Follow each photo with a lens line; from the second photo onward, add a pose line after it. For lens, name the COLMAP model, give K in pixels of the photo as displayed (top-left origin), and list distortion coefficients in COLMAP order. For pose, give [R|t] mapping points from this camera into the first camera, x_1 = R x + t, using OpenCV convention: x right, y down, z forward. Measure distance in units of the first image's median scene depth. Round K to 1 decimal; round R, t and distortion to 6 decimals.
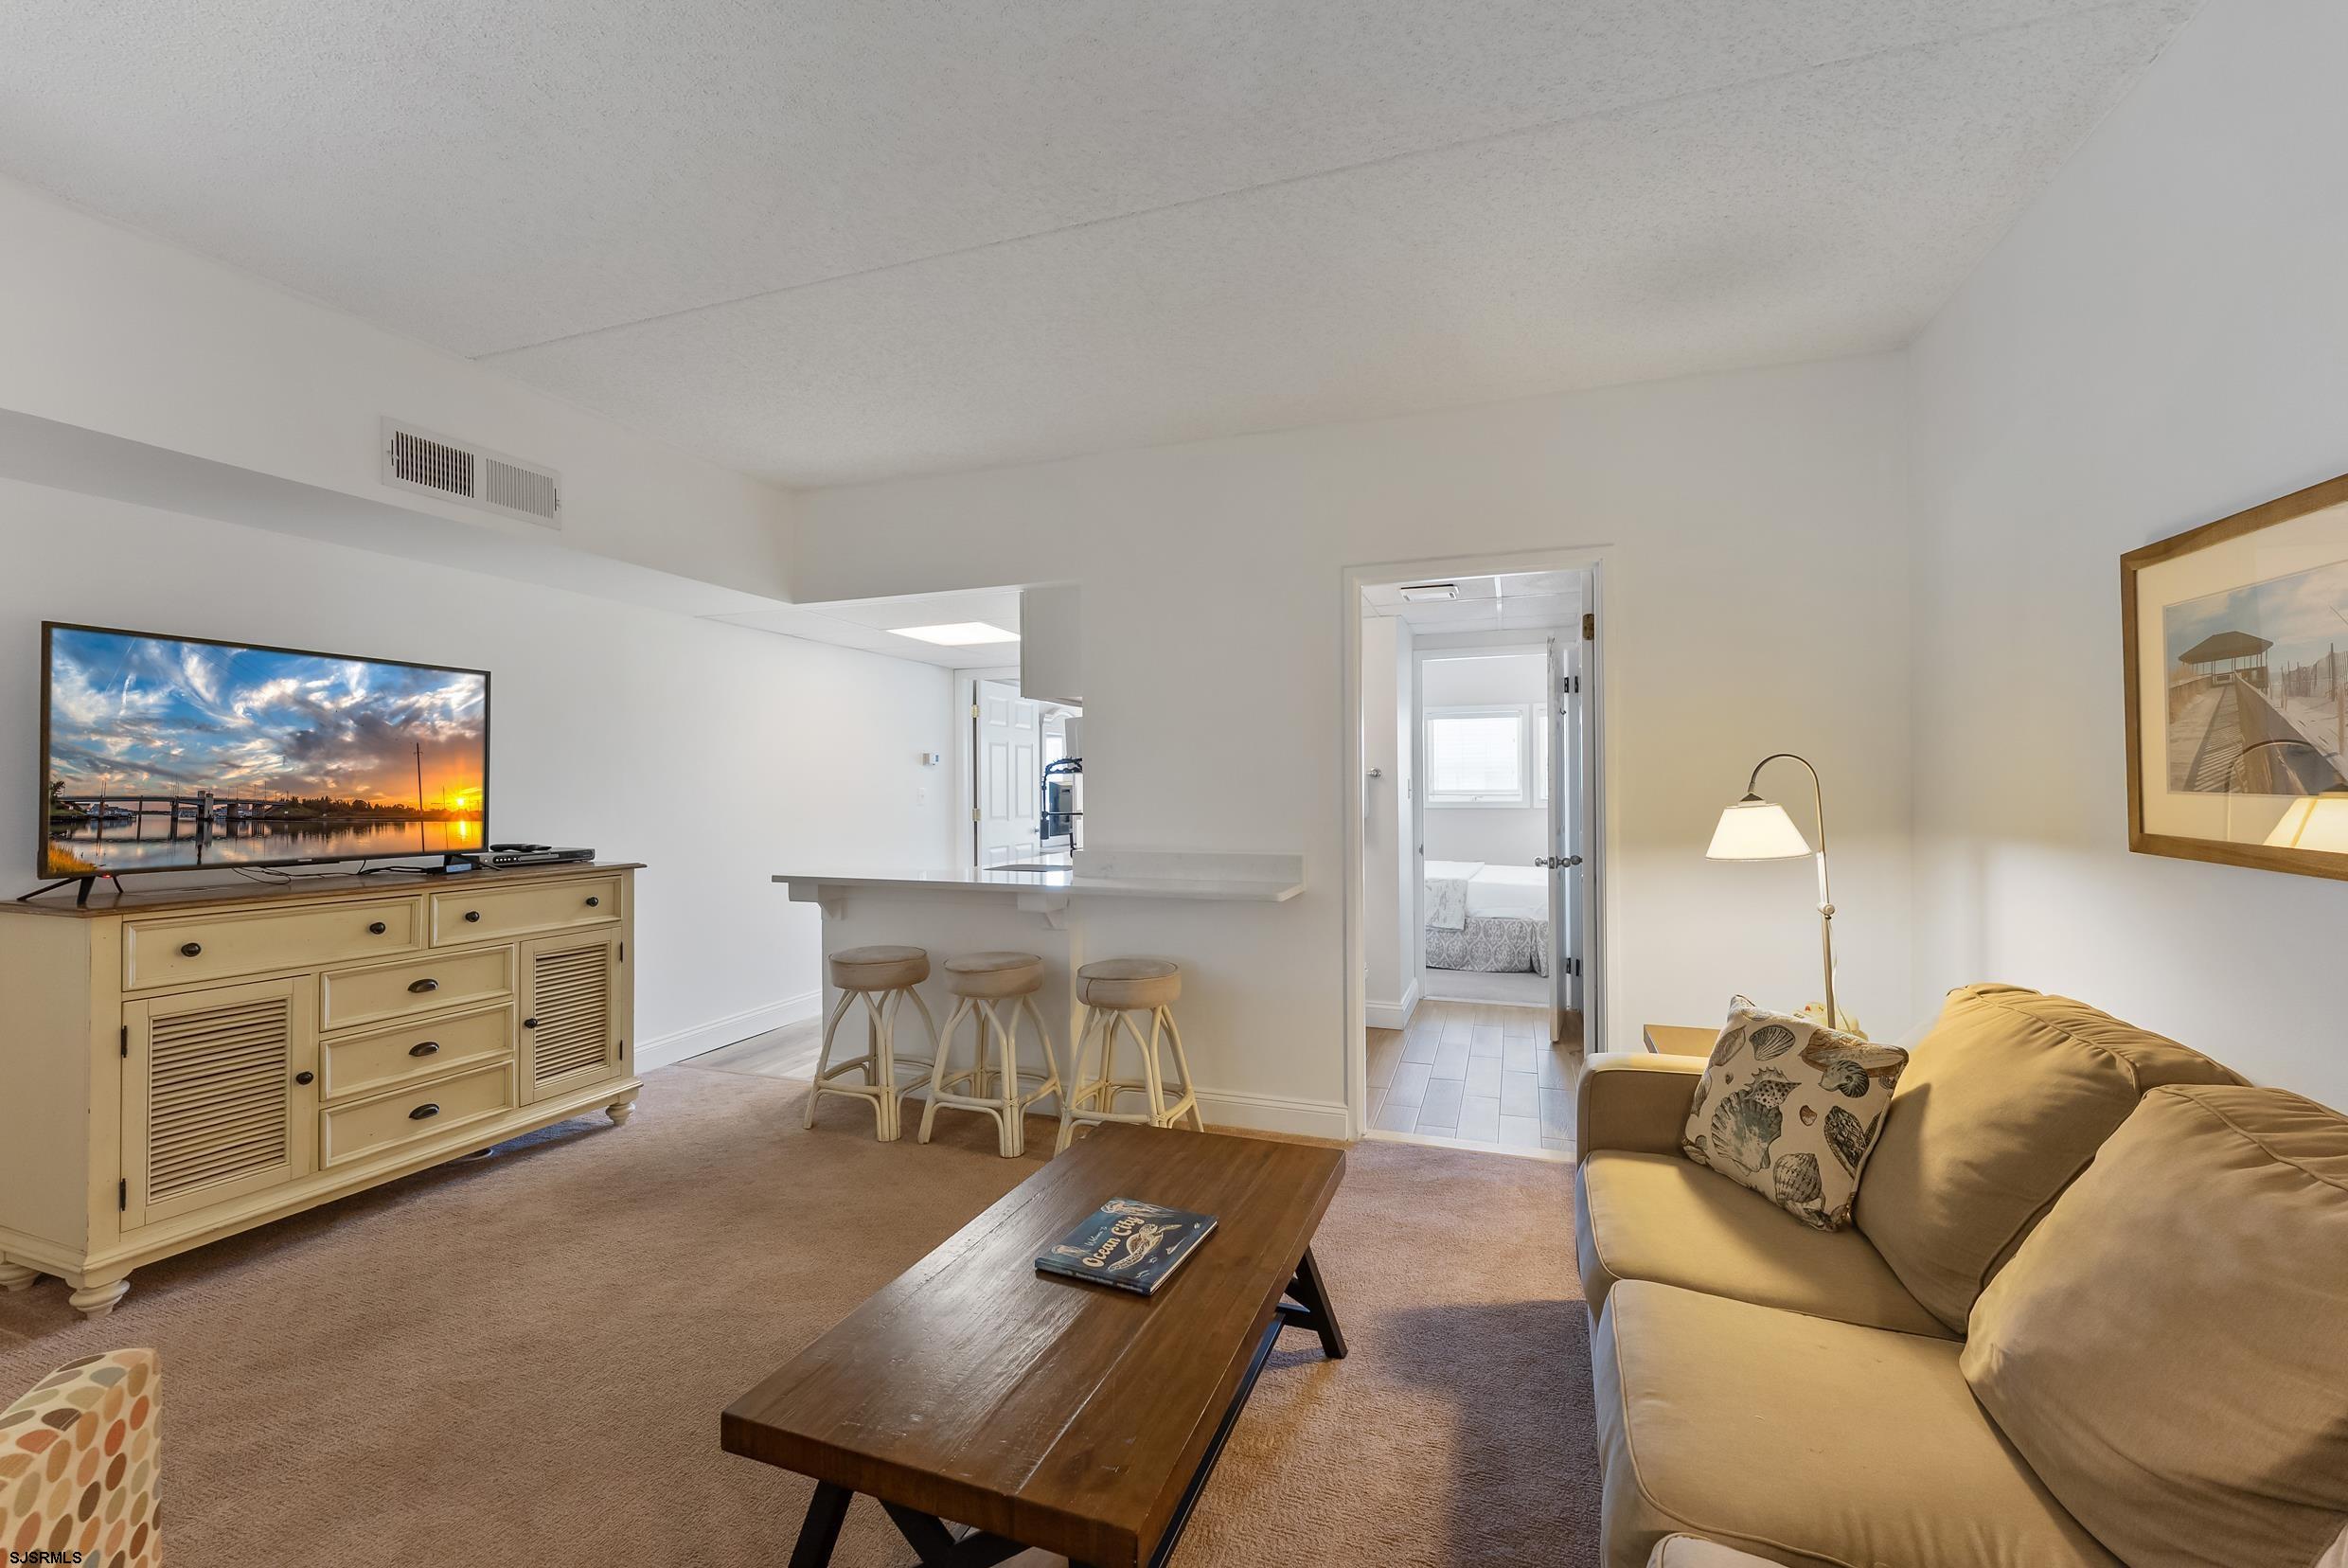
lens RADIAL K [[944.3, 0, 1170.1], [0, 944.3, 778.2], [0, 0, 1]] dist [0.000275, -0.000126]
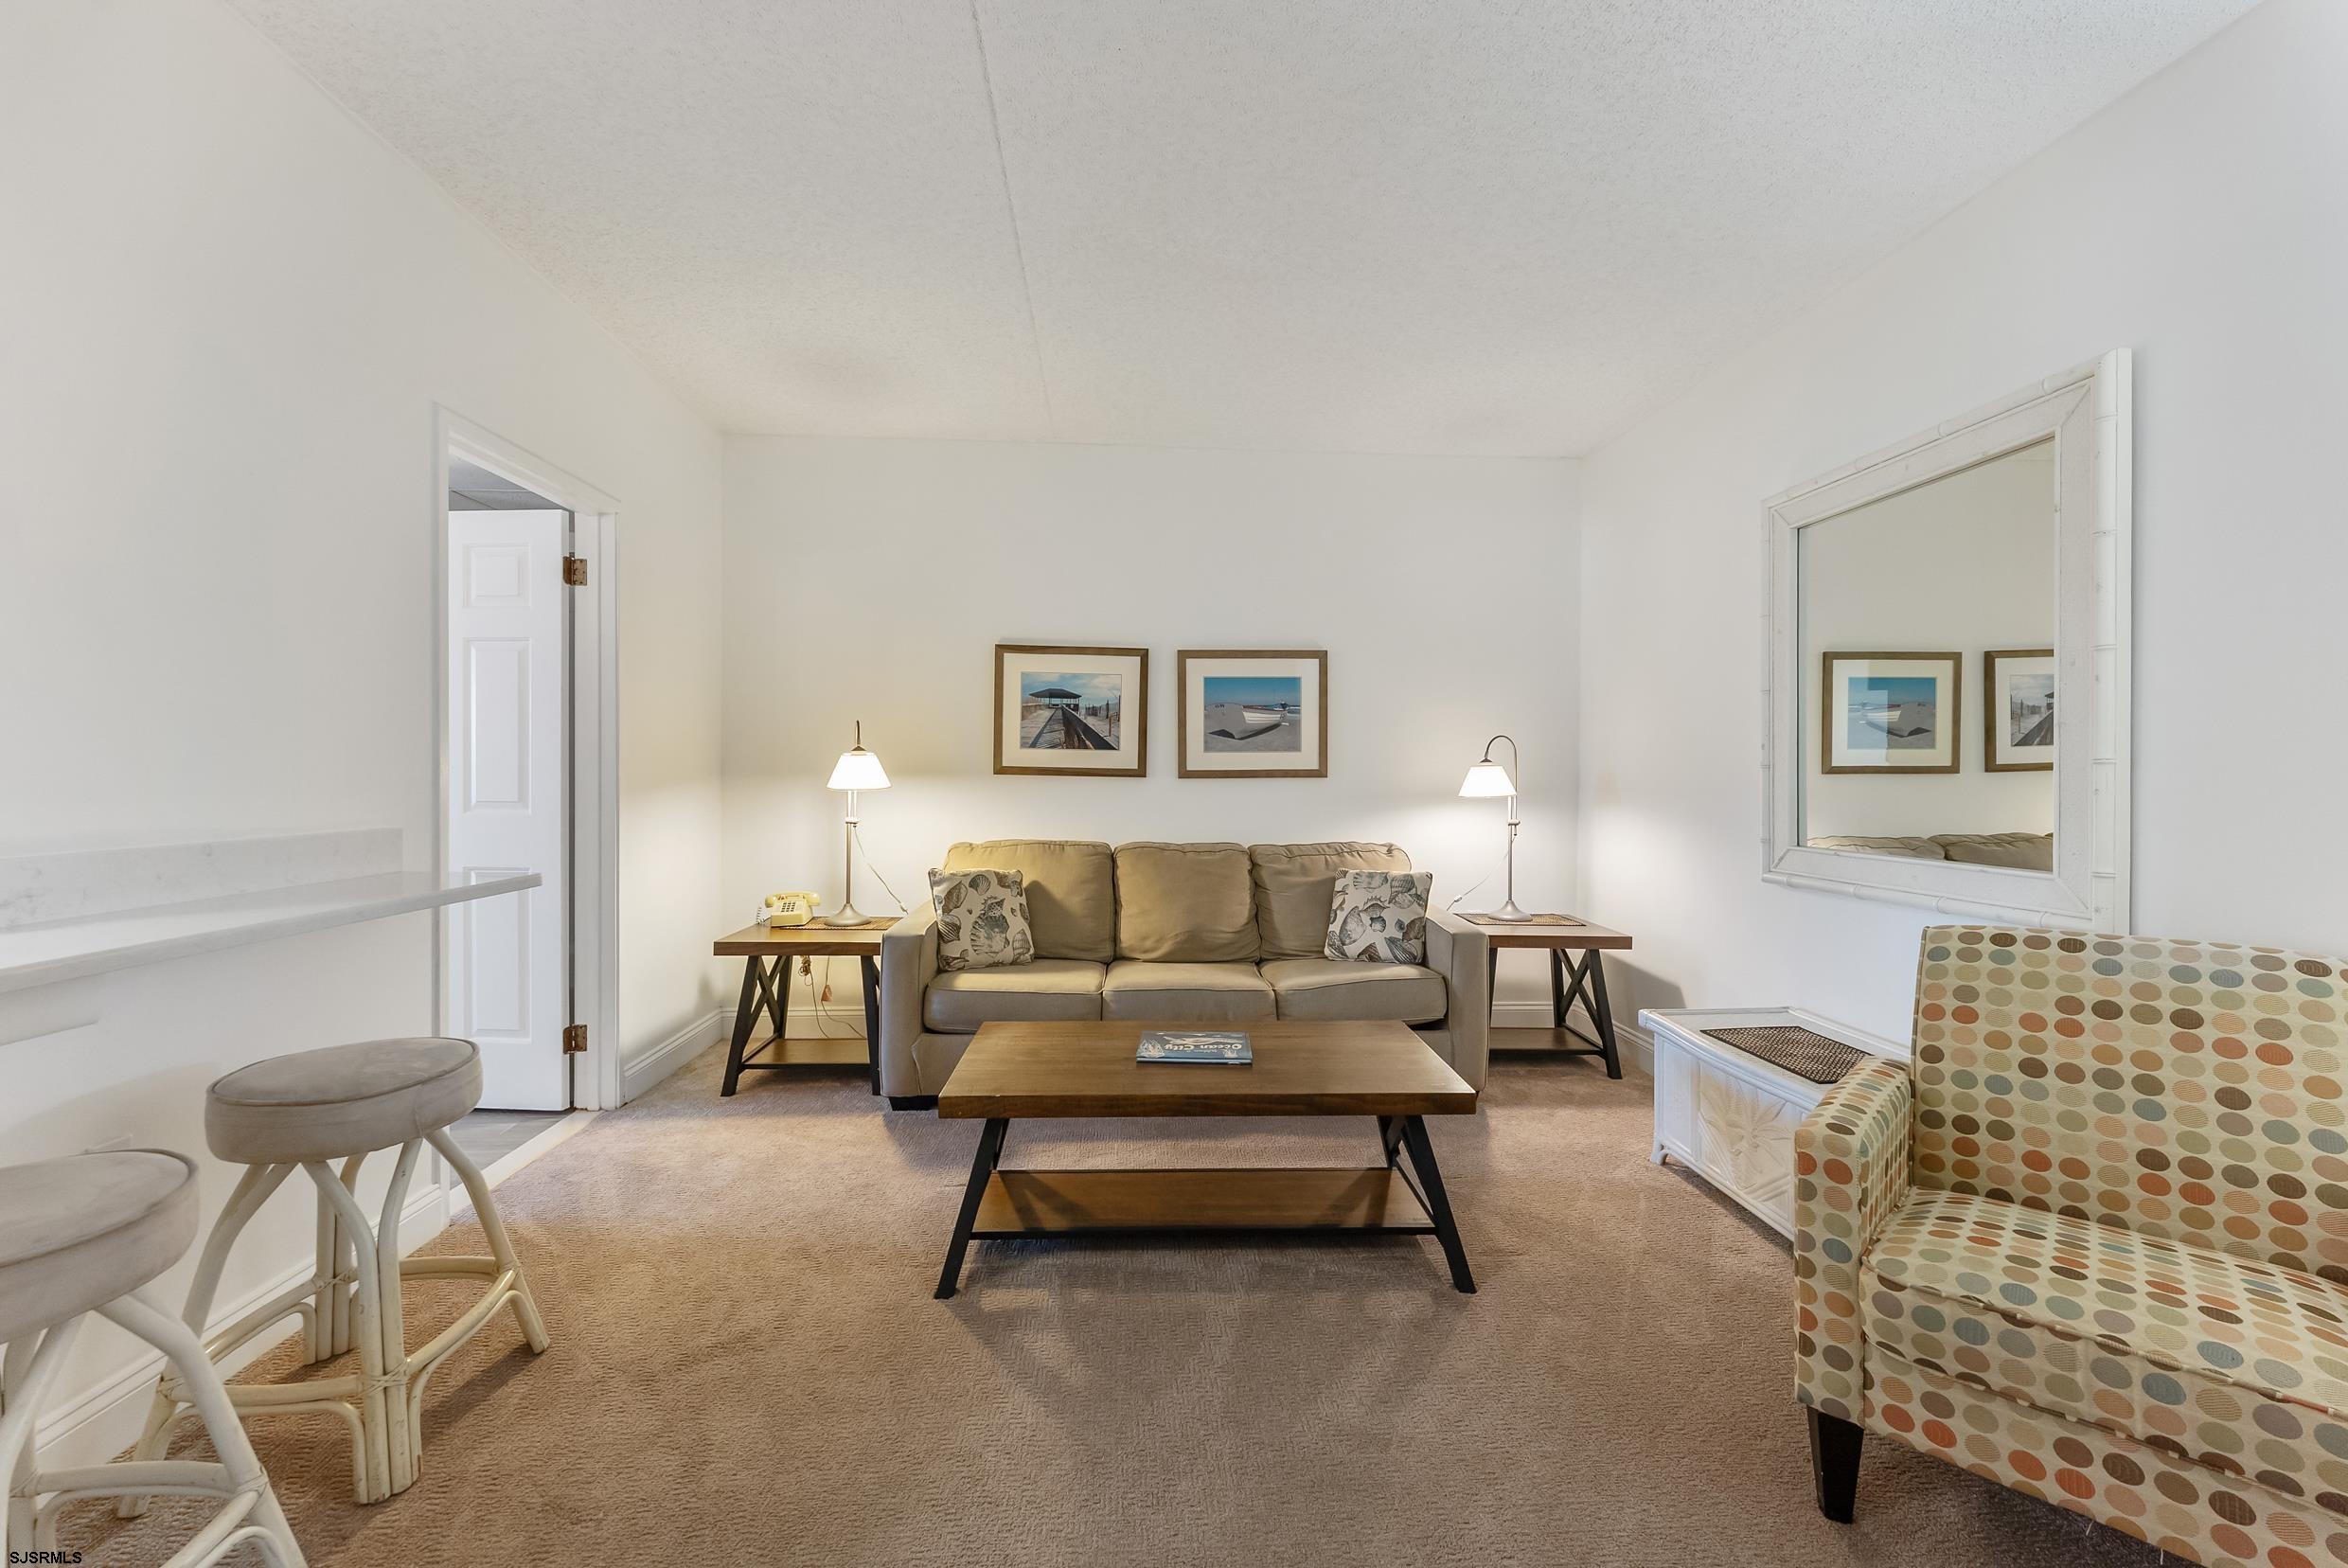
lens RADIAL K [[944.3, 0, 1178.1], [0, 944.3, 779.1], [0, 0, 1]] dist [0.000275, -0.000126]
pose [[-0.395171, -0.008821, 0.918565, -1.183997], [-0.014939, 0.999883, 0.003175, 0.071029], [-0.918486, -0.012468, -0.395257, 1.402332]]
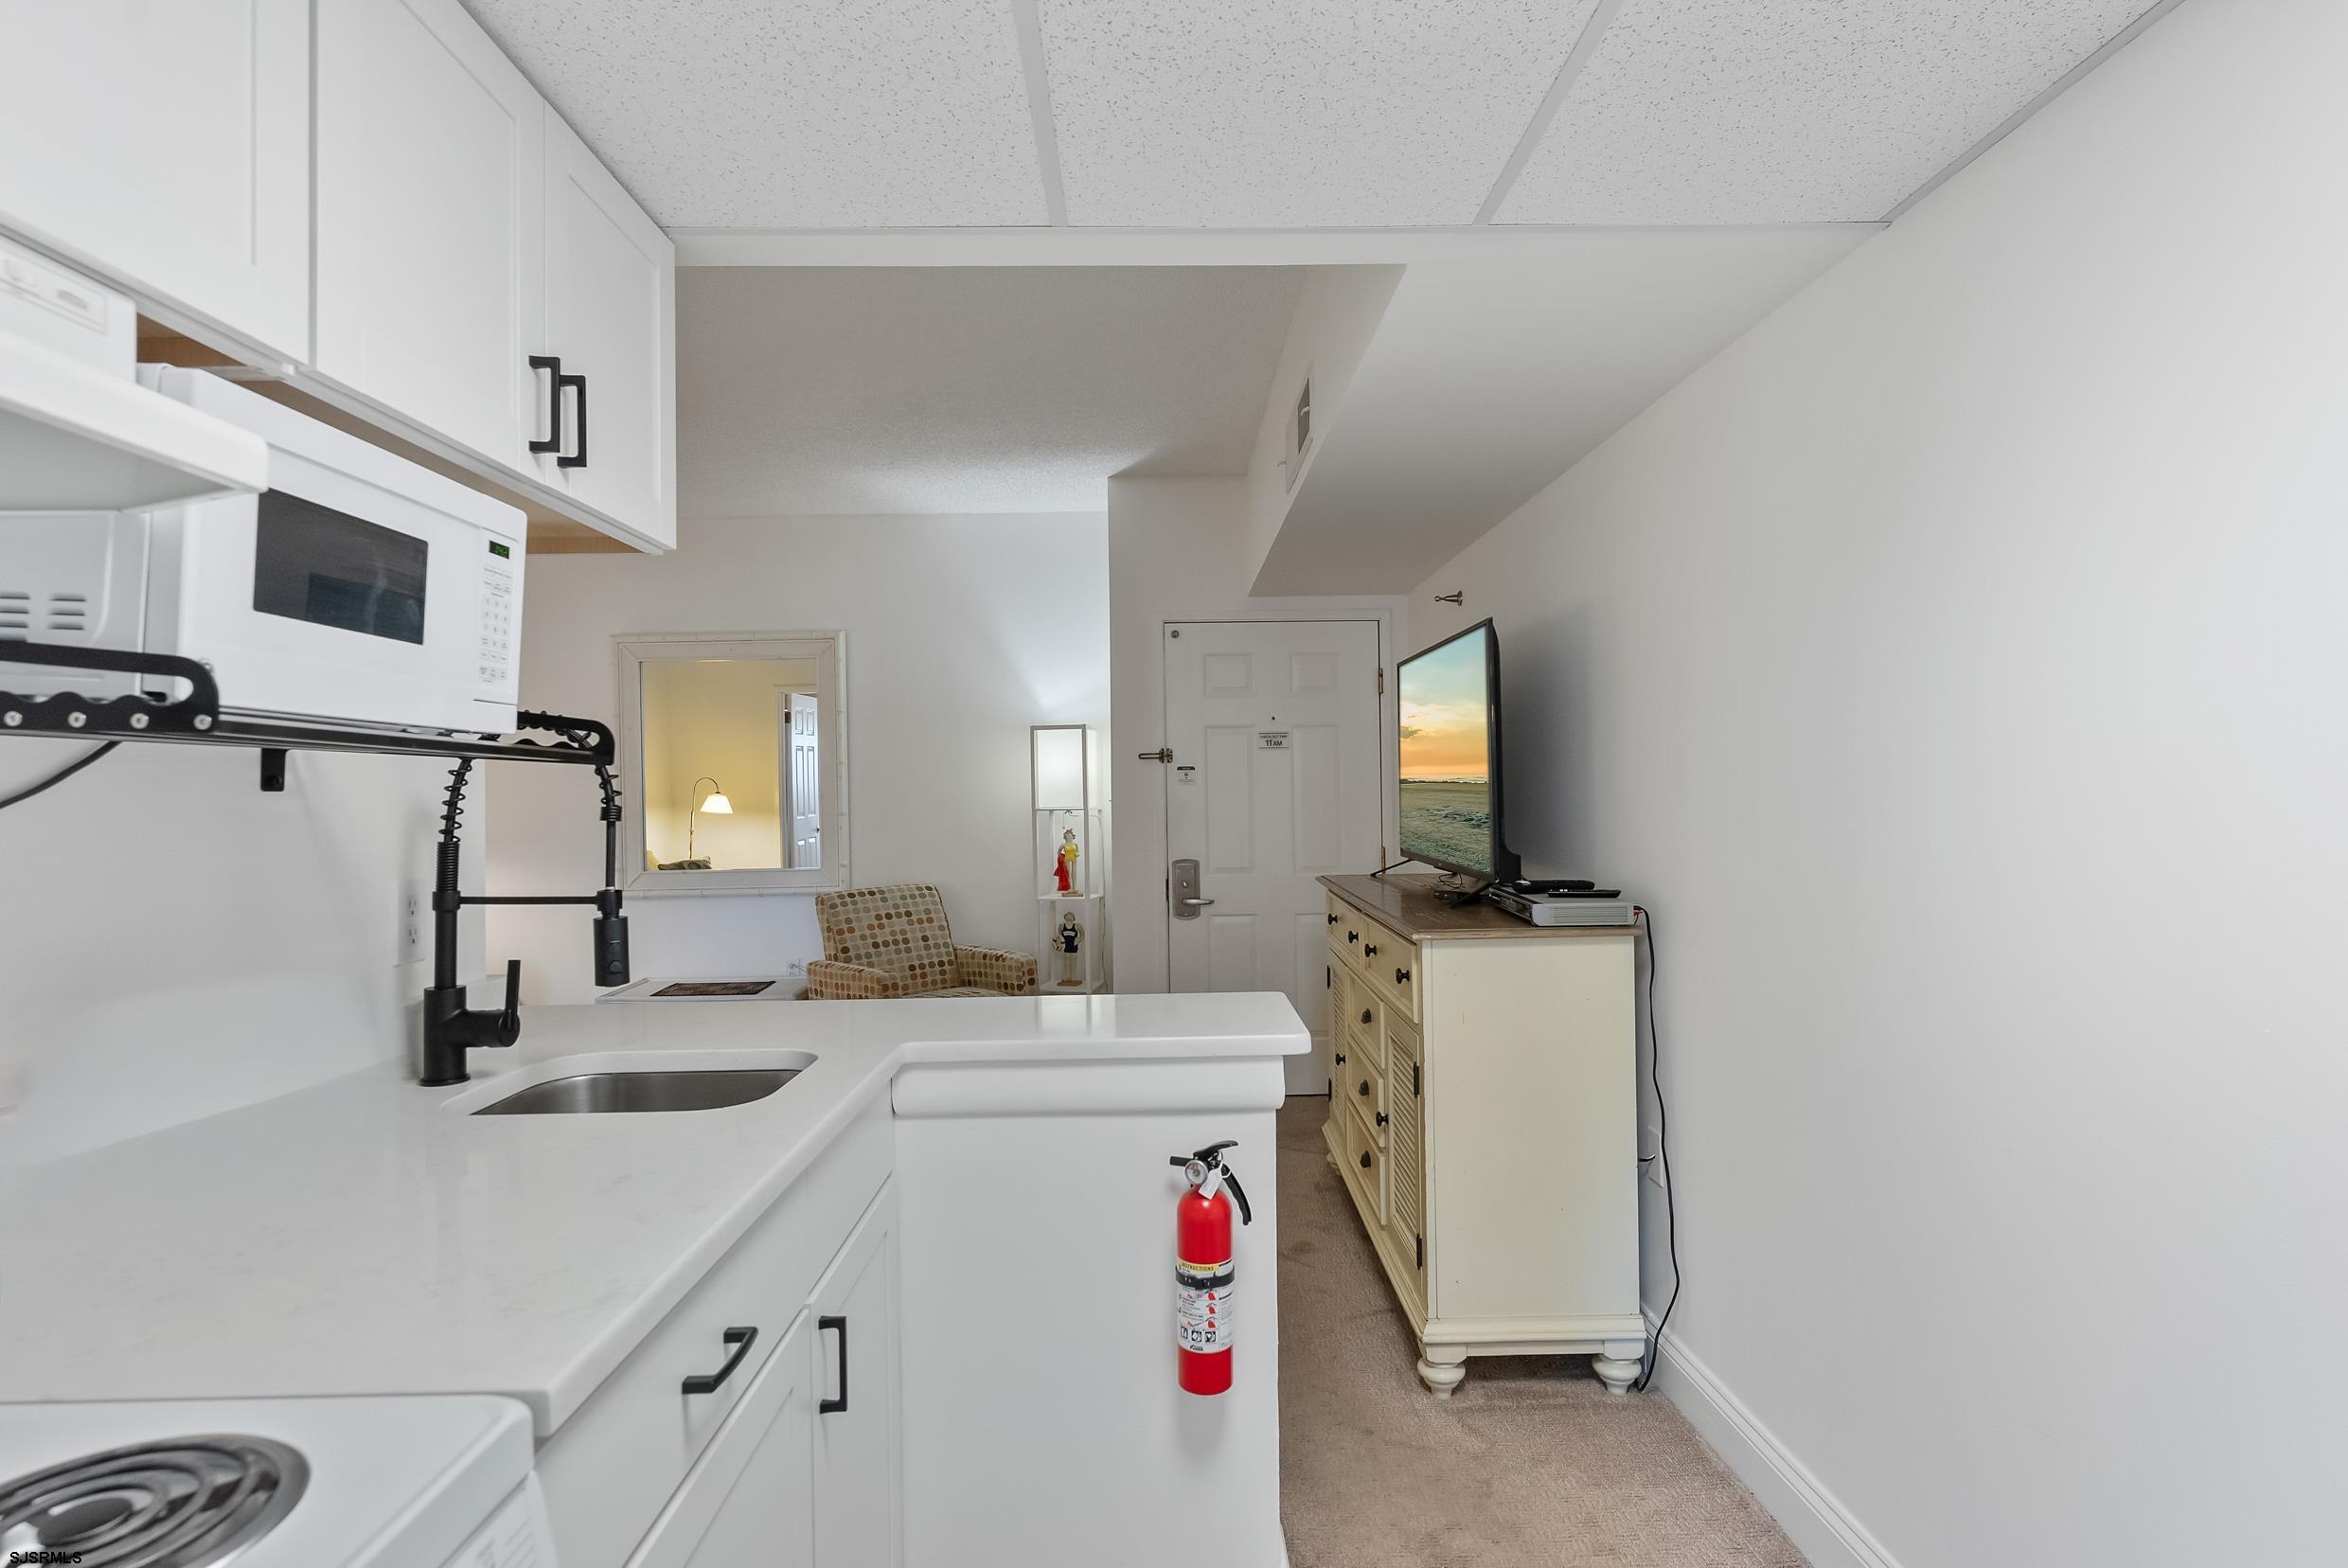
lens RADIAL K [[1208.3, 0, 1180.5], [0, 1208.3, 780.5], [0, 0, 1]] dist [0.003503, -0.002844]
pose [[-0.932661, 0.014754, -0.360452, -0.345576], [0.021609, 0.999654, -0.014993, 0.020506], [0.360107, -0.021773, -0.932657, 3.096956]]
